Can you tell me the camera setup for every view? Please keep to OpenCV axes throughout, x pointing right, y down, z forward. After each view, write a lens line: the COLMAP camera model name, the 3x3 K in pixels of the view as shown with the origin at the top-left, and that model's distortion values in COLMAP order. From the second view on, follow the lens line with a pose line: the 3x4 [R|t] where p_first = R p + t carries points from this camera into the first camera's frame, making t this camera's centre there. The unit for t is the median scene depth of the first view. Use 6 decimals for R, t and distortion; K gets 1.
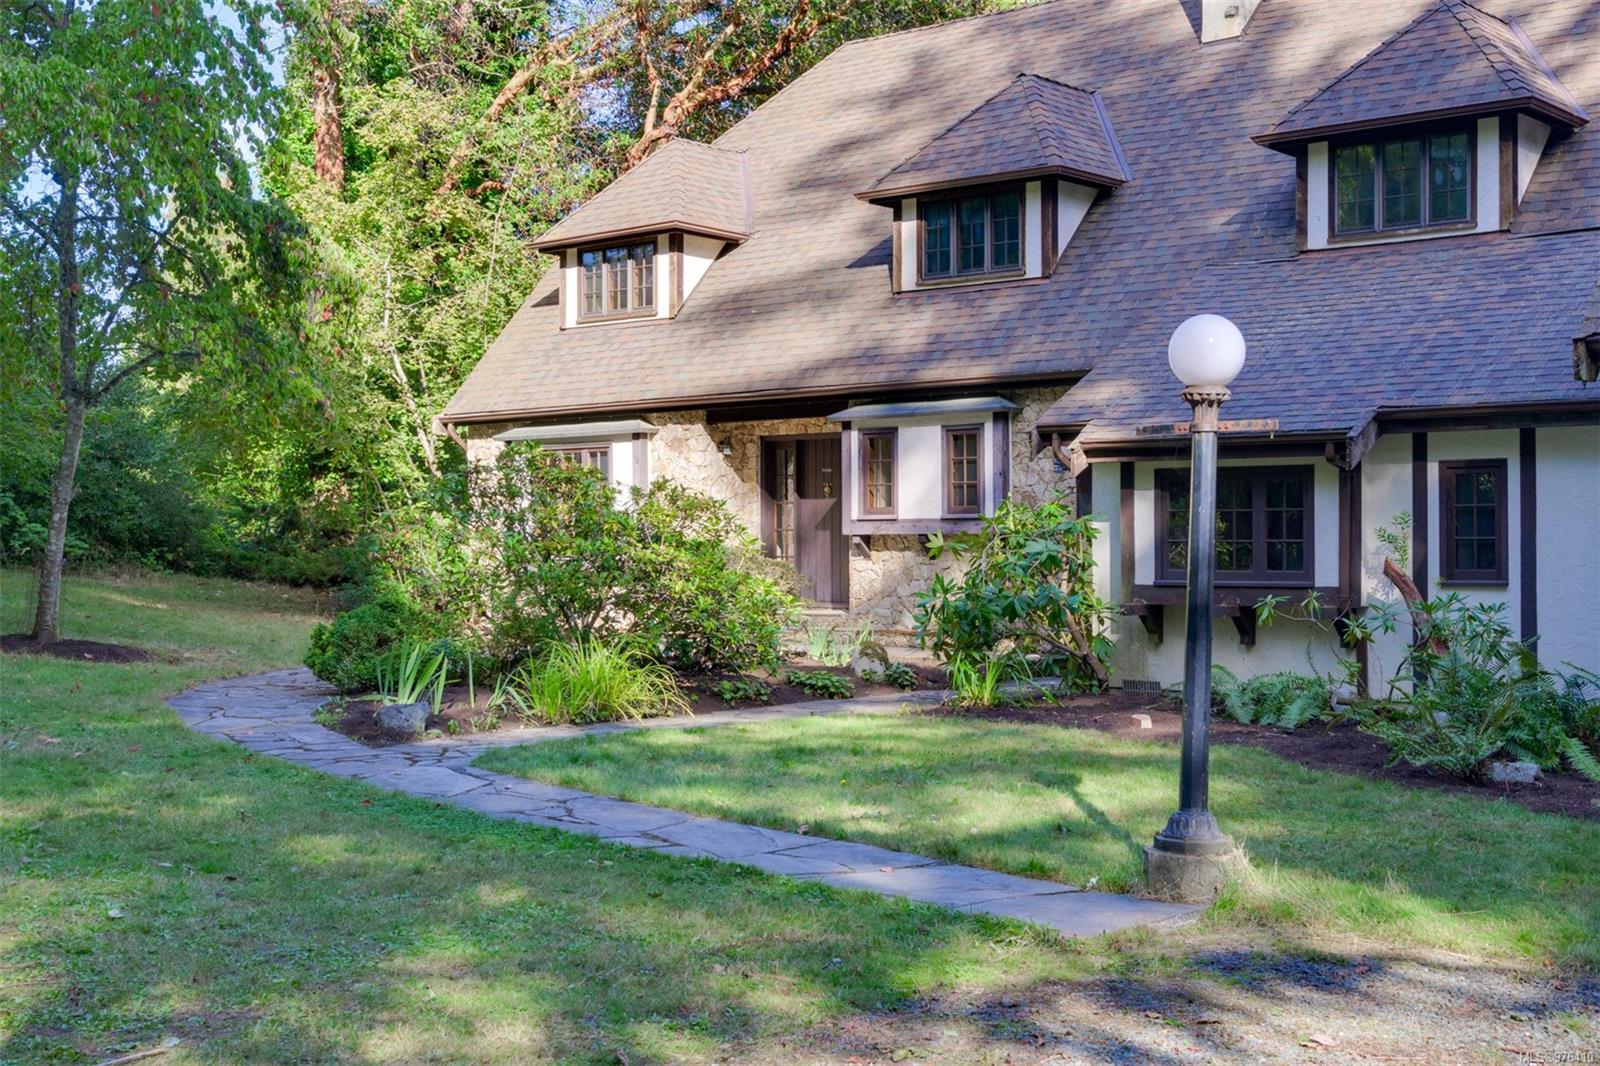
lens RADIAL K [[2215.8, 0, 800.0], [0, 2215.8, 533.0], [0, 0, 1]] dist [0.004805, -0.039102]
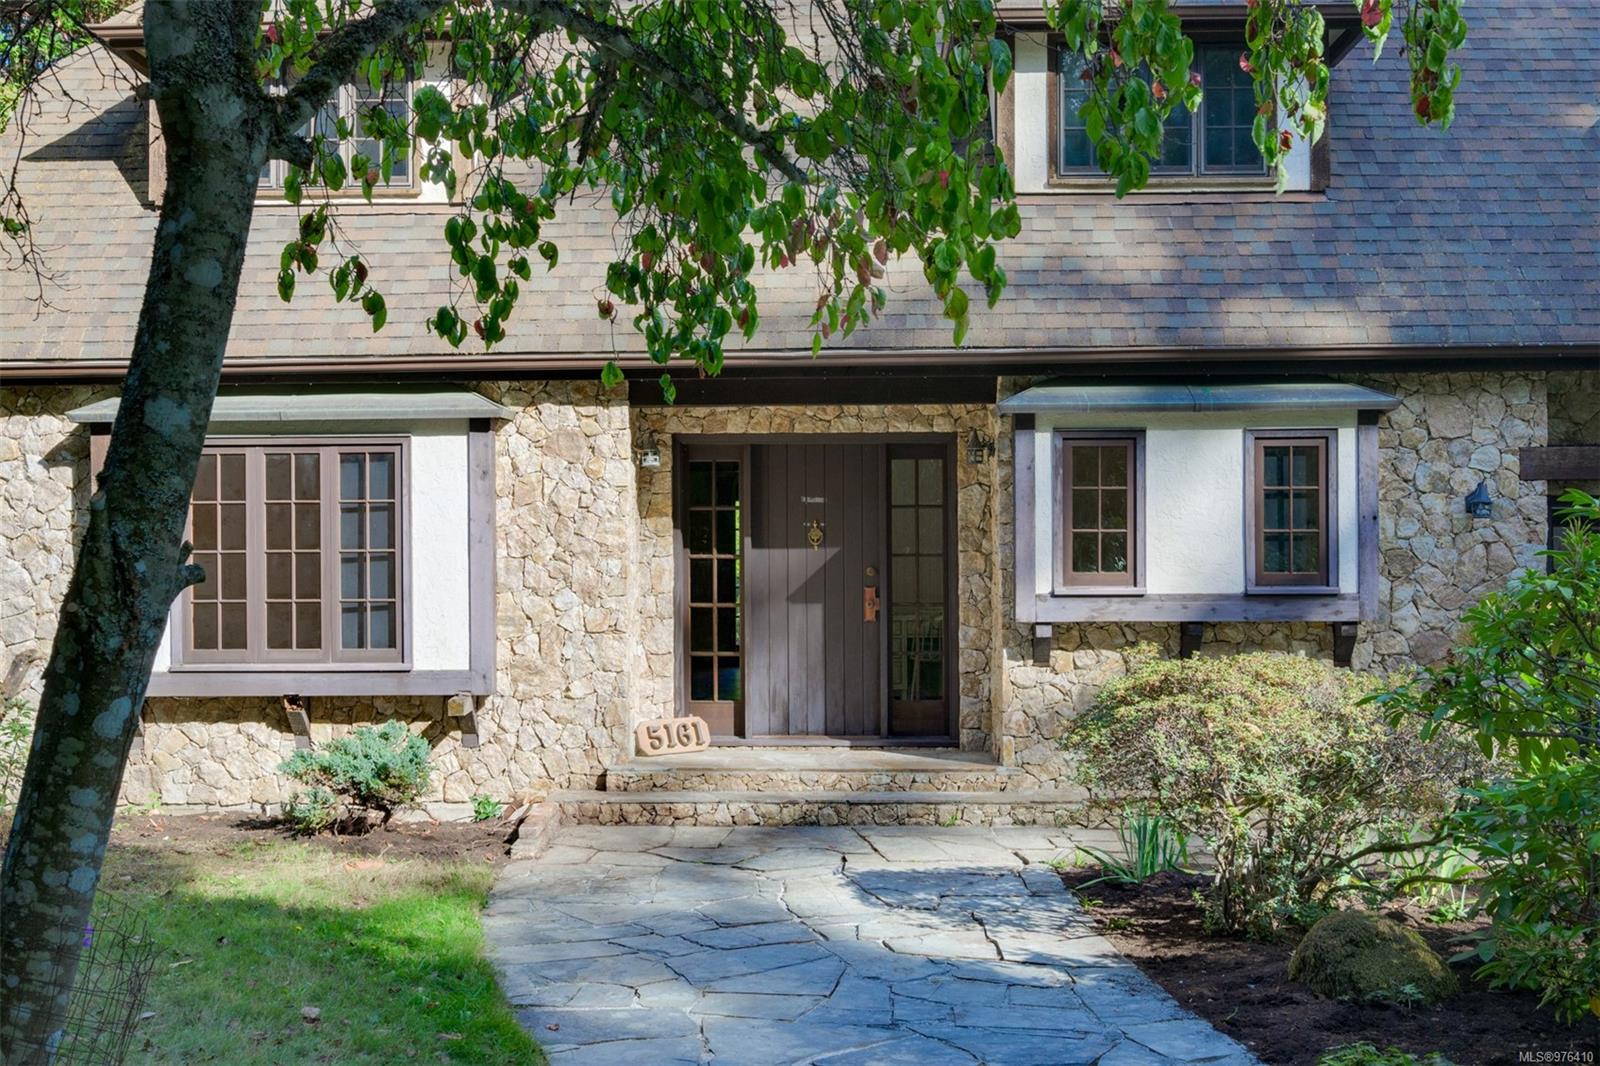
lens RADIAL K [[1924.3, 0, 831.4], [0, 1924.3, 536.9], [0, 0, 1]] dist [-0.054682, 0.001241]
pose [[0.773544, 0.004844, 0.633725, -0.329619], [-0.003509, 0.999988, -0.003360, -0.019118], [-0.633733, 0.000375, 0.773551, 0.690974]]
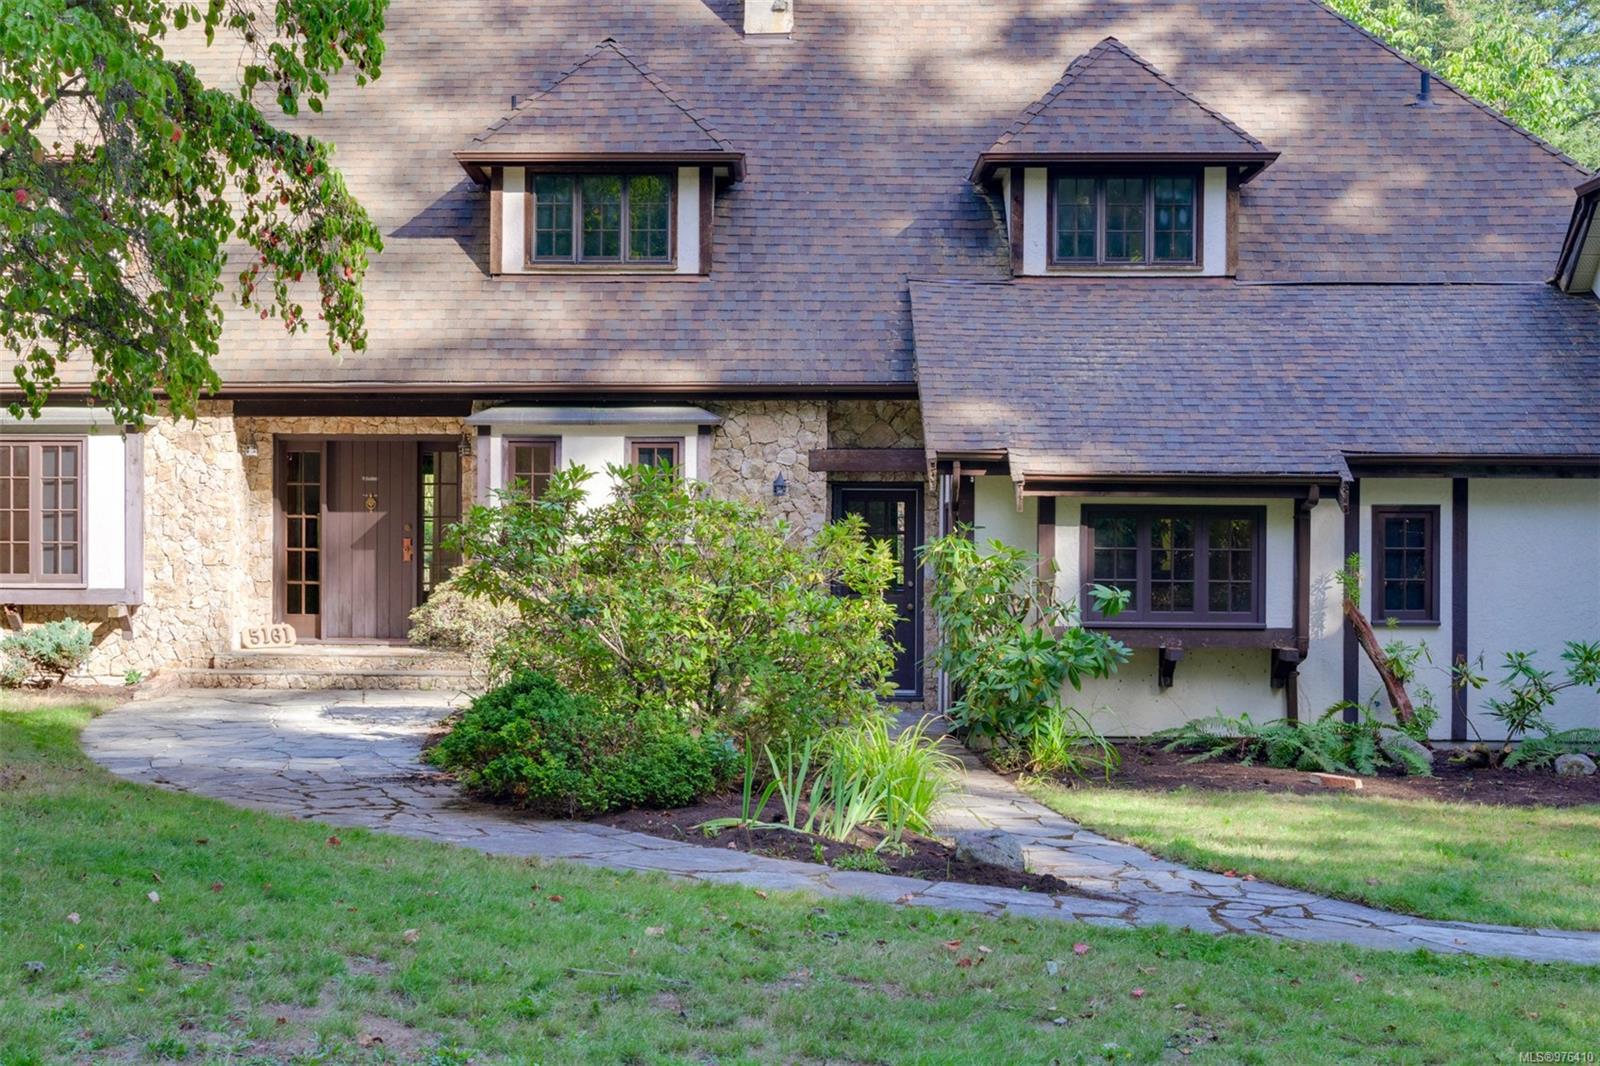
lens RADIAL K [[2219.0, 0, 800.0], [0, 2219.0, 533.0], [0, 0, 1]] dist [-0.055329, -0.052138]
pose [[0.765458, 0.004767, 0.643468, -0.446350], [-0.013318, 0.999876, 0.008435, -0.018996], [-0.643347, -0.015027, 0.765427, 0.289839]]
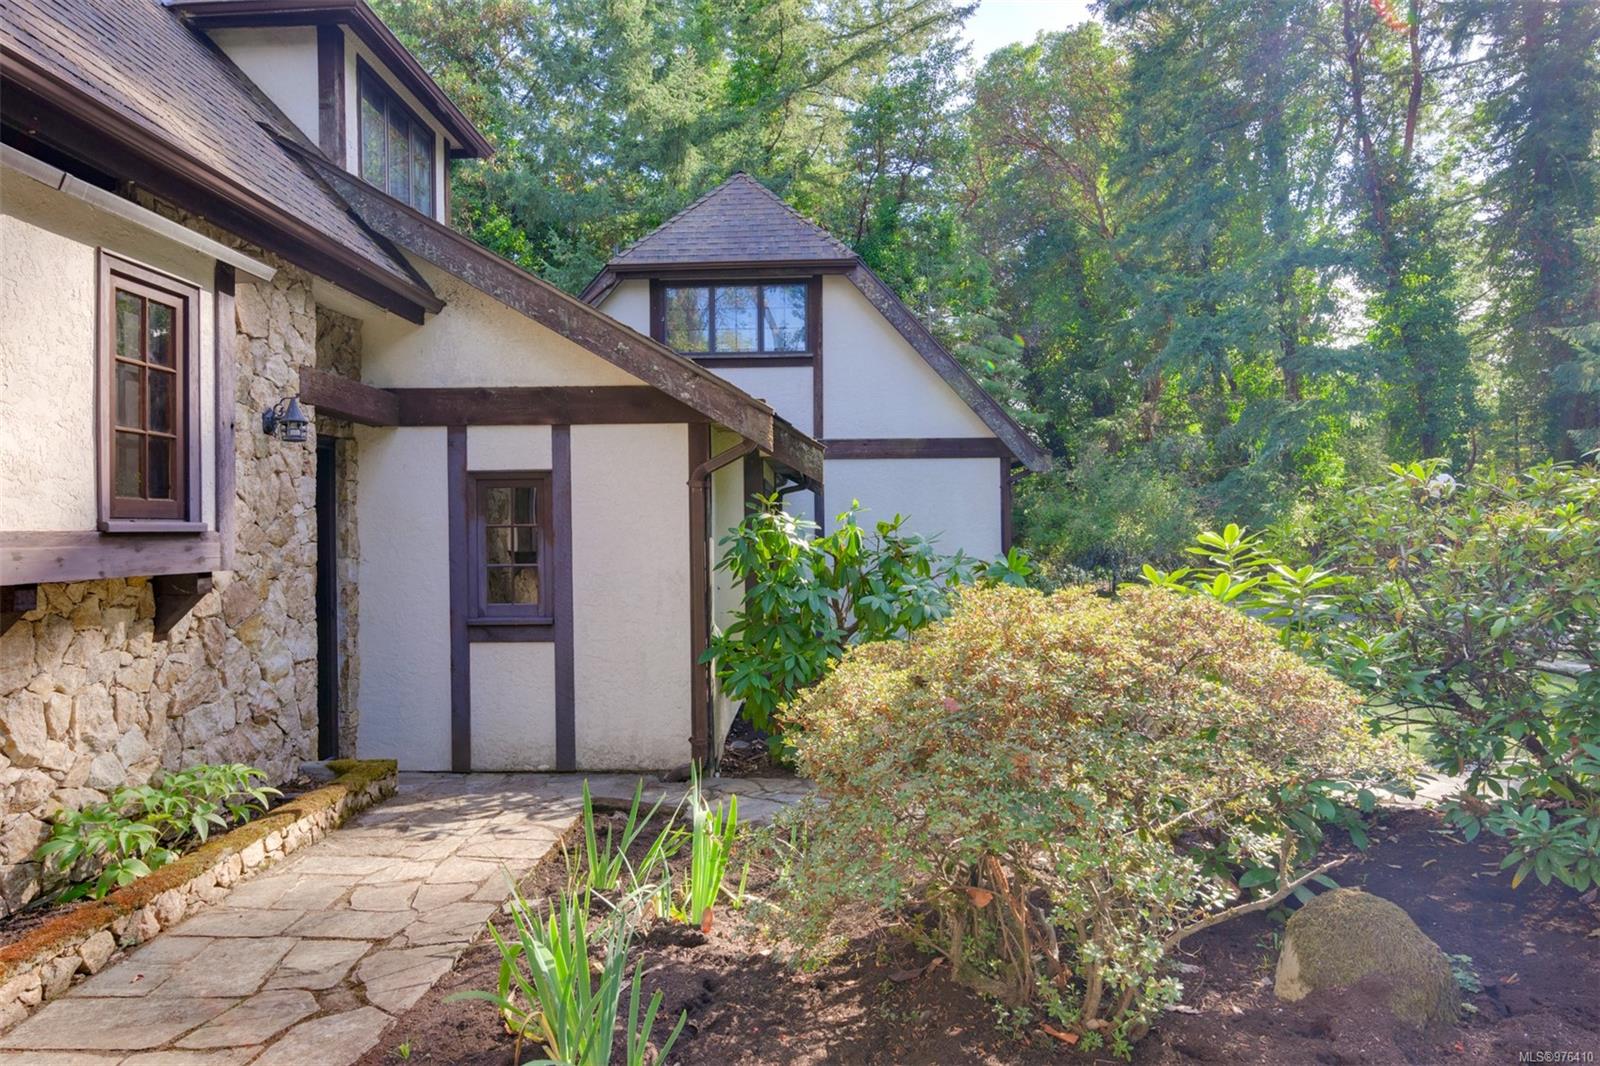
lens RADIAL K [[1035.6, 0, 800.0], [0, 1035.6, 533.0], [0, 0, 1]] dist [-0.000618, -0.000271]
pose [[-0.646096, 0.008346, 0.763211, -0.124370], [0.006214, 0.999965, -0.005675, -0.004953], [-0.763231, 0.001076, -0.646125, 1.024173]]
